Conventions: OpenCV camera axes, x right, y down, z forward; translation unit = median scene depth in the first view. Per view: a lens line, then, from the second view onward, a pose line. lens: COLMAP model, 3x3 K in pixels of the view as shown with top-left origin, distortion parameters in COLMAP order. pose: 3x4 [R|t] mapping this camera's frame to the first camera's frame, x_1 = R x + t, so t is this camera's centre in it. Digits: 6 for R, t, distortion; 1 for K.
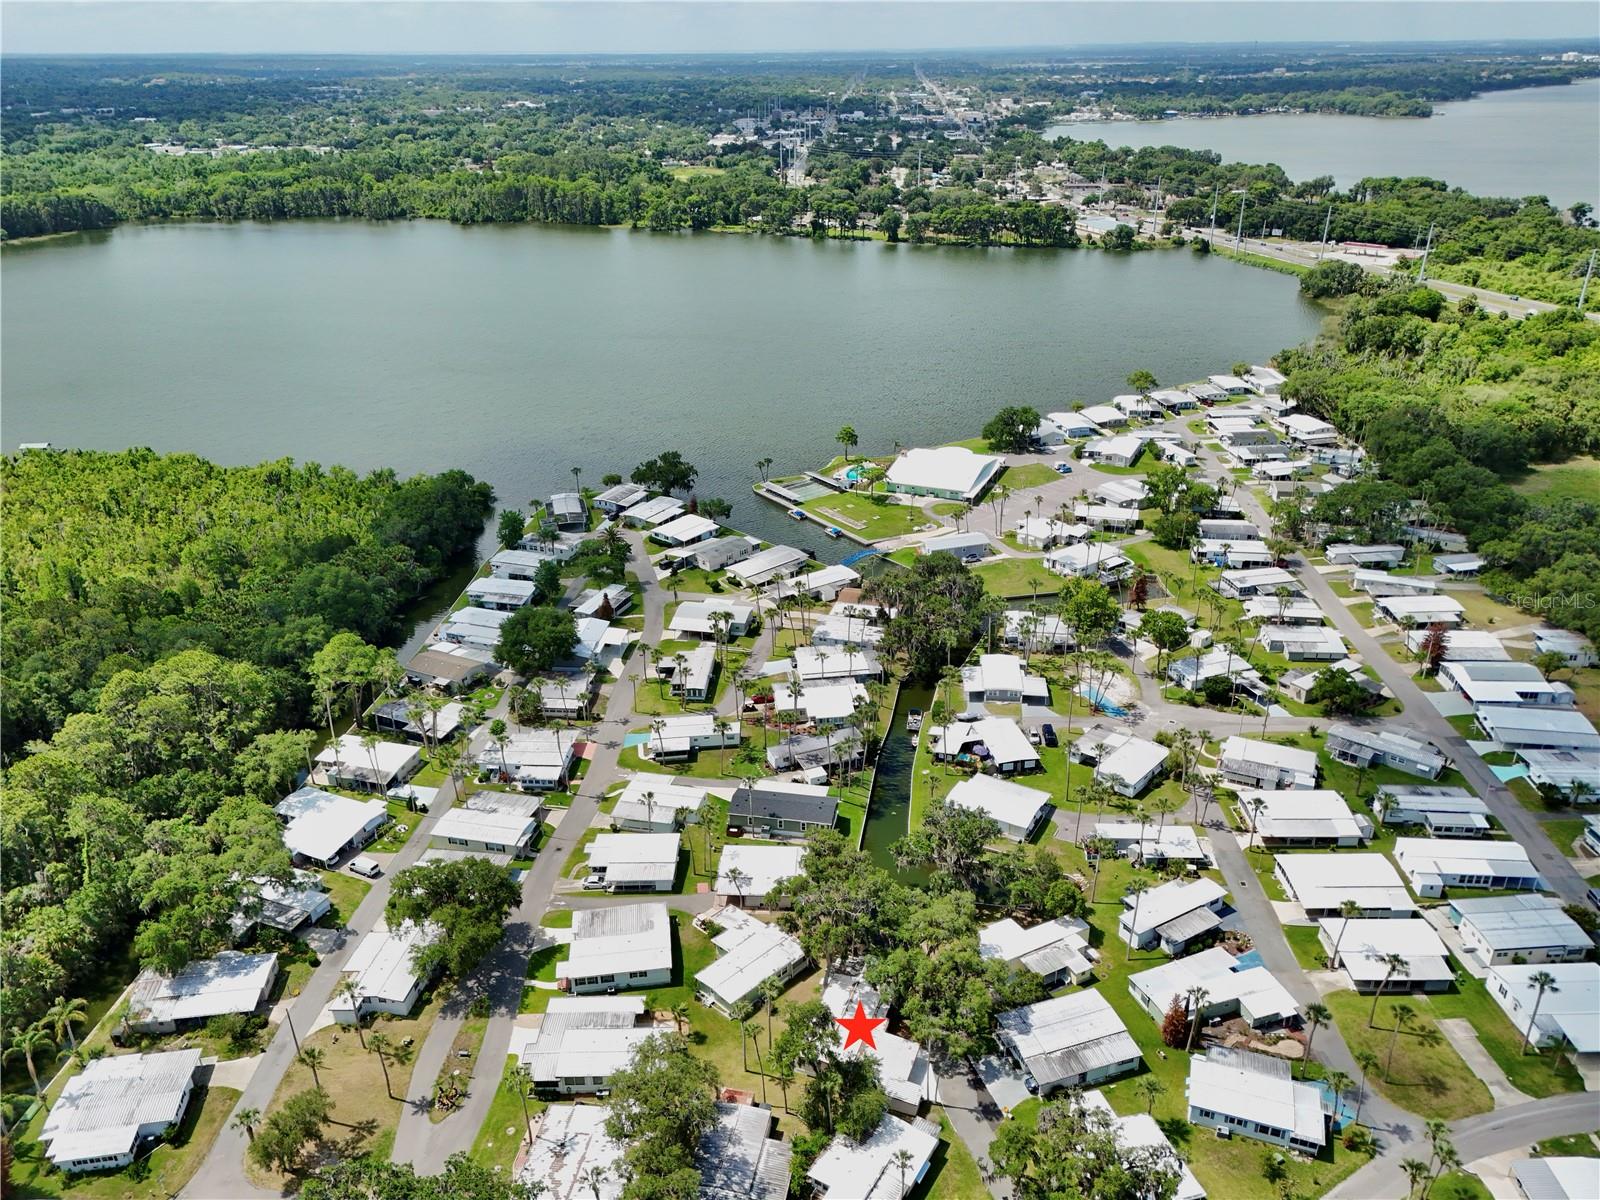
lens RADIAL K [[1178.2, 0, 802.1], [0, 1178.2, 612.3], [0, 0, 1]] dist [0.062715, -0.051521]
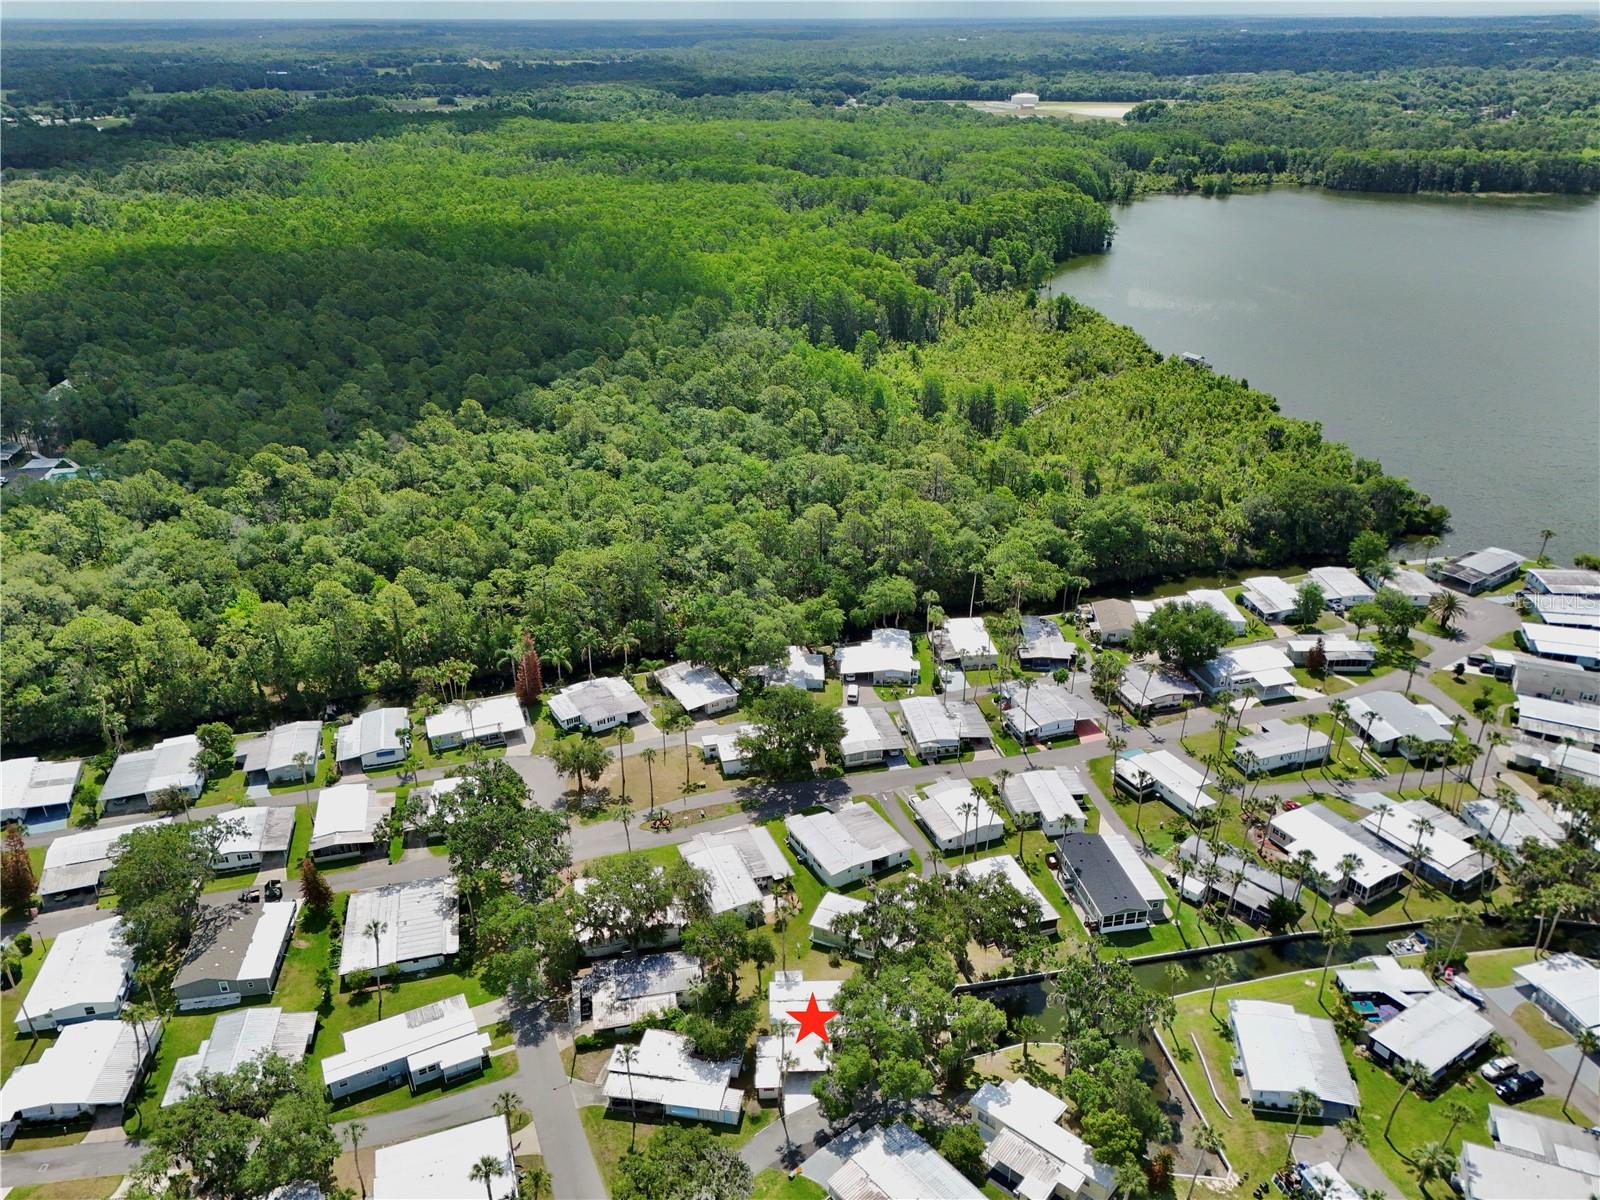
lens RADIAL K [[1172.6, 0, 814.6], [0, 1172.6, 627.5], [0, 0, 1]] dist [0.072208, -0.053091]
pose [[0.378770, 0.437042, -0.815799, 0.491030], [-0.405120, 0.870835, 0.278432, -0.142169], [0.832113, 0.225034, 0.506901, 0.289205]]
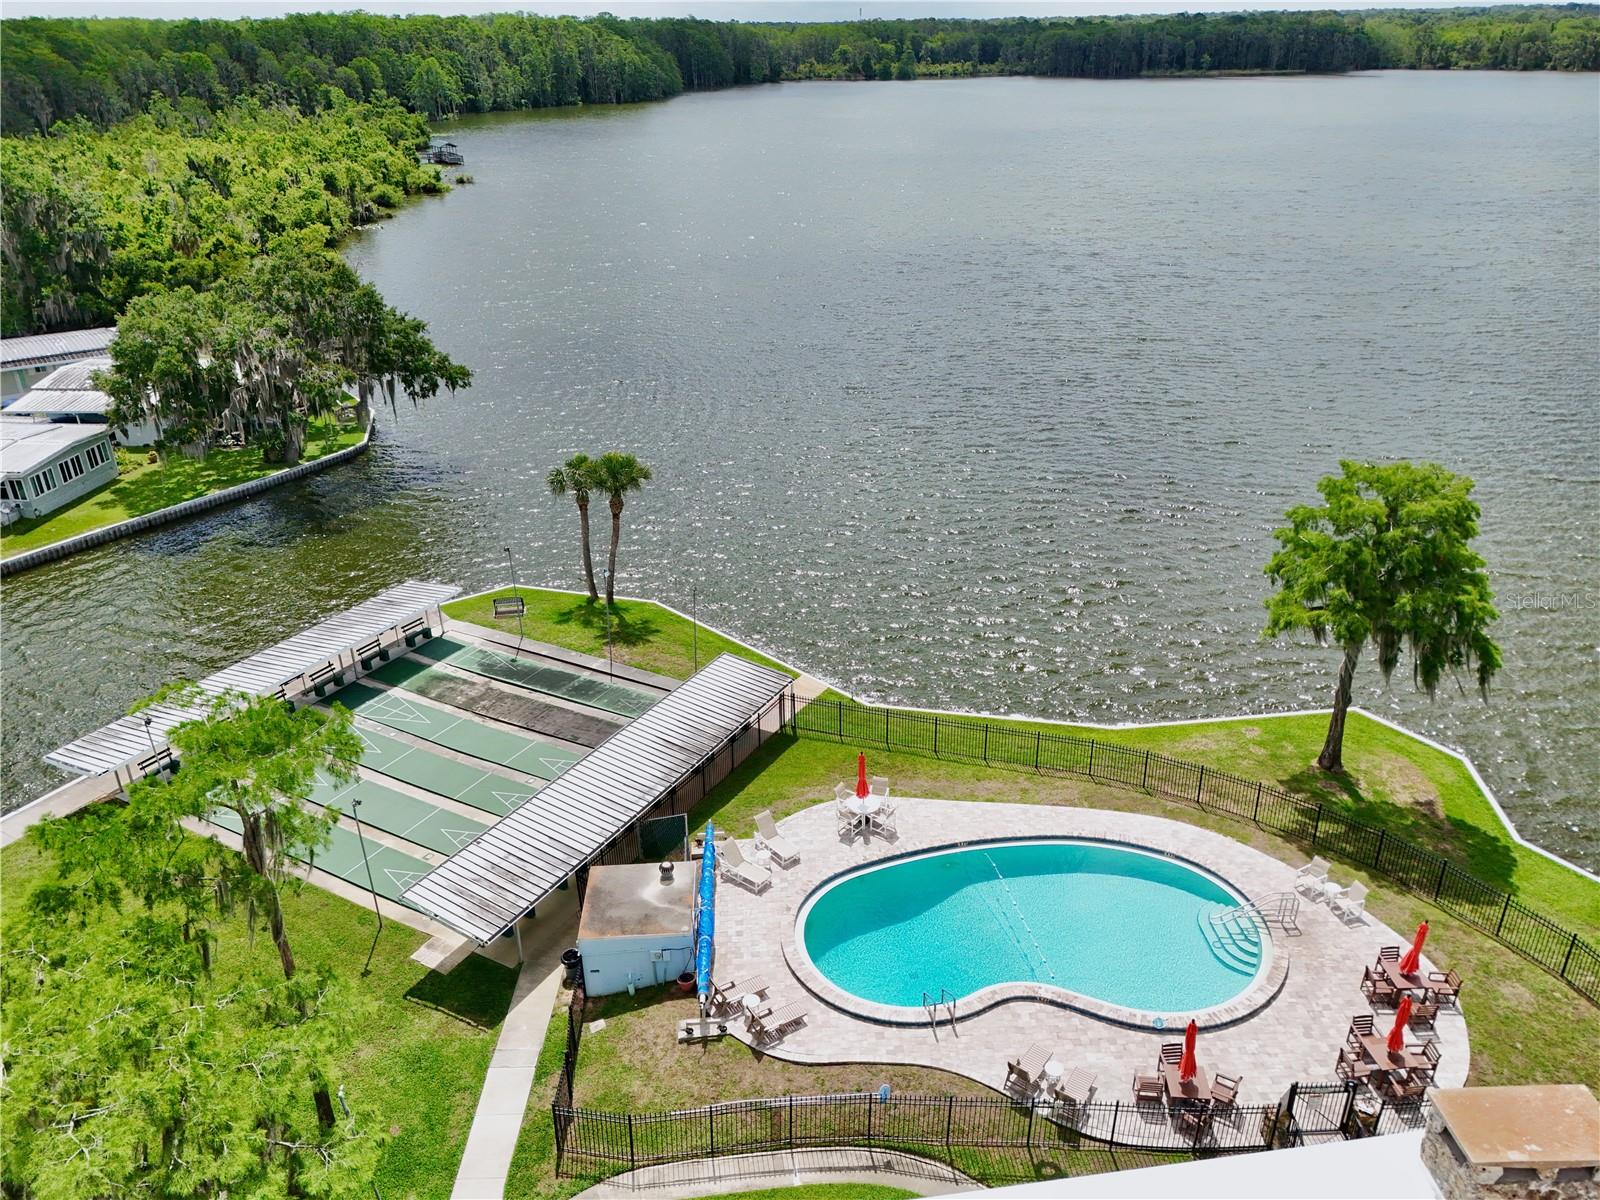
lens RADIAL K [[1178.2, 0, 802.1], [0, 1178.2, 612.3], [0, 0, 1]] dist [0.062715, -0.051521]
pose [[0.412064, 0.402441, -0.817462, 0.172303], [-0.384833, 0.890092, 0.244211, -0.255894], [0.825897, 0.213956, 0.521648, 1.527988]]
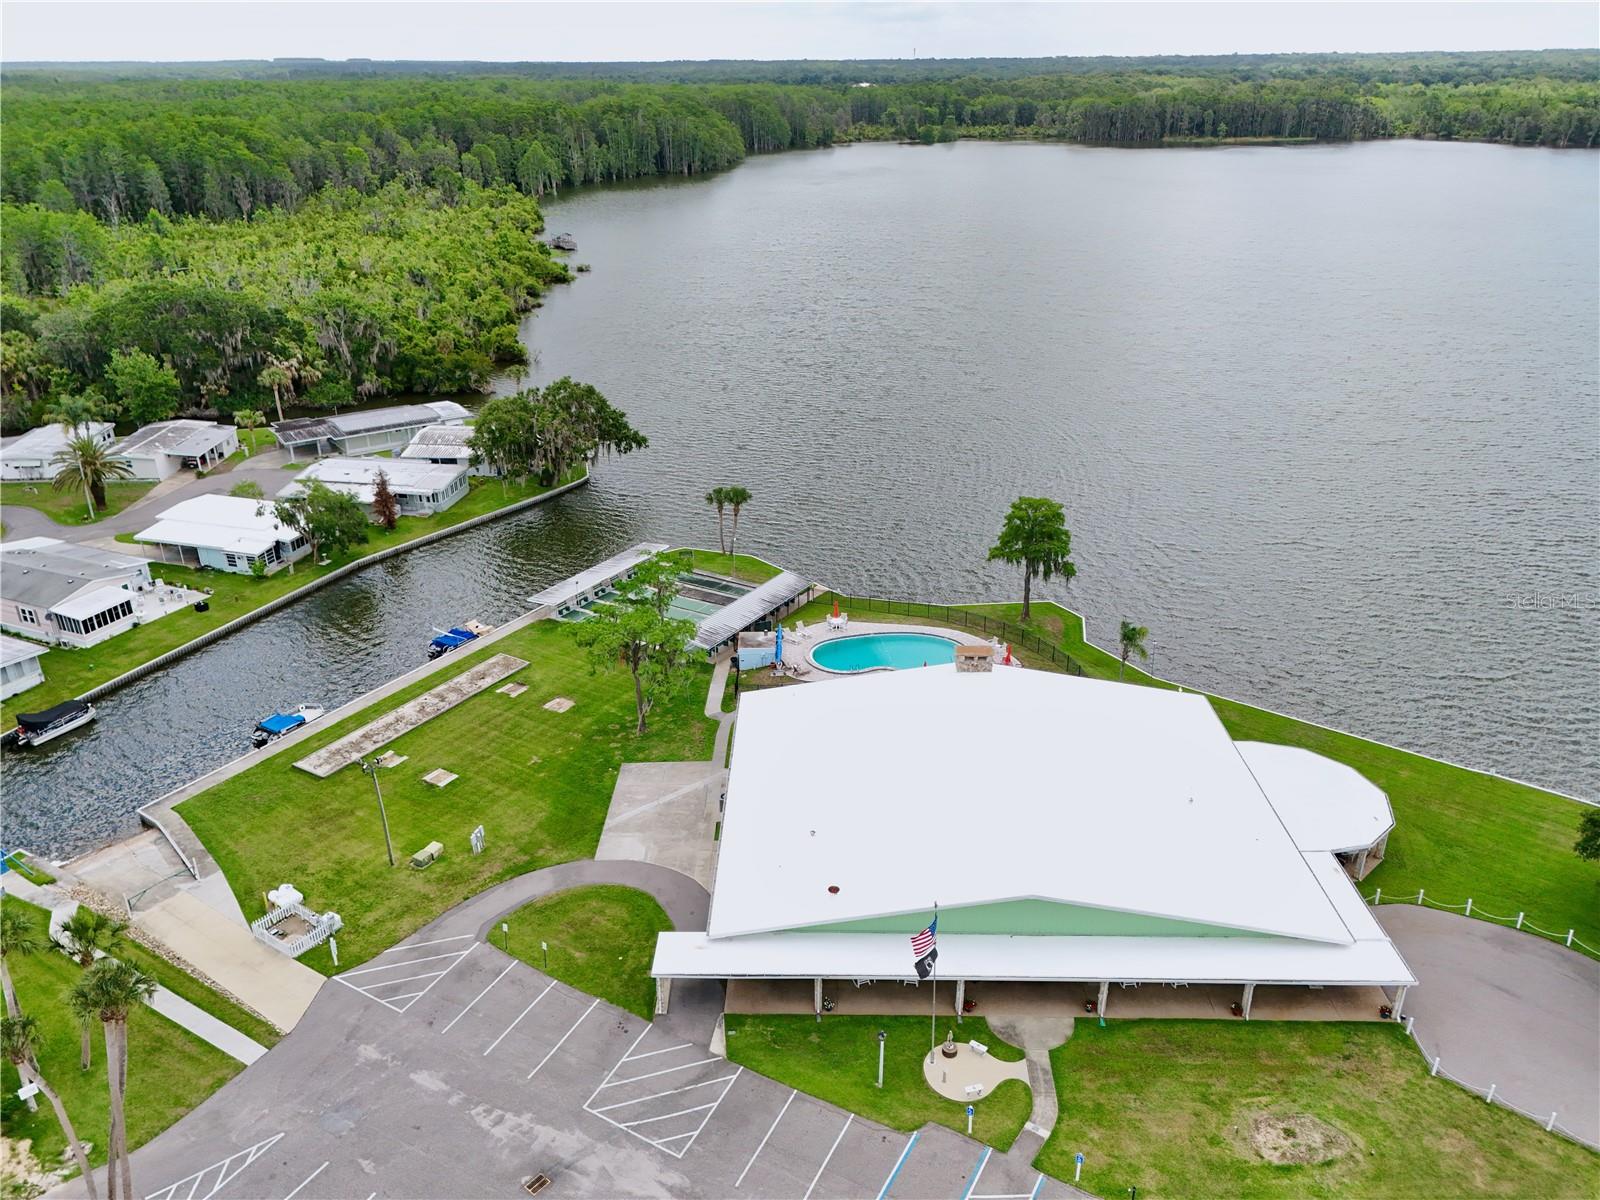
lens RADIAL K [[1178.2, 0, 802.1], [0, 1178.2, 612.3], [0, 0, 1]] dist [0.062715, -0.051521]
pose [[0.372763, 0.394771, -0.839764, 0.421392], [-0.397480, 0.885690, 0.239923, -0.299284], [0.838485, 0.244355, 0.487067, 1.397418]]
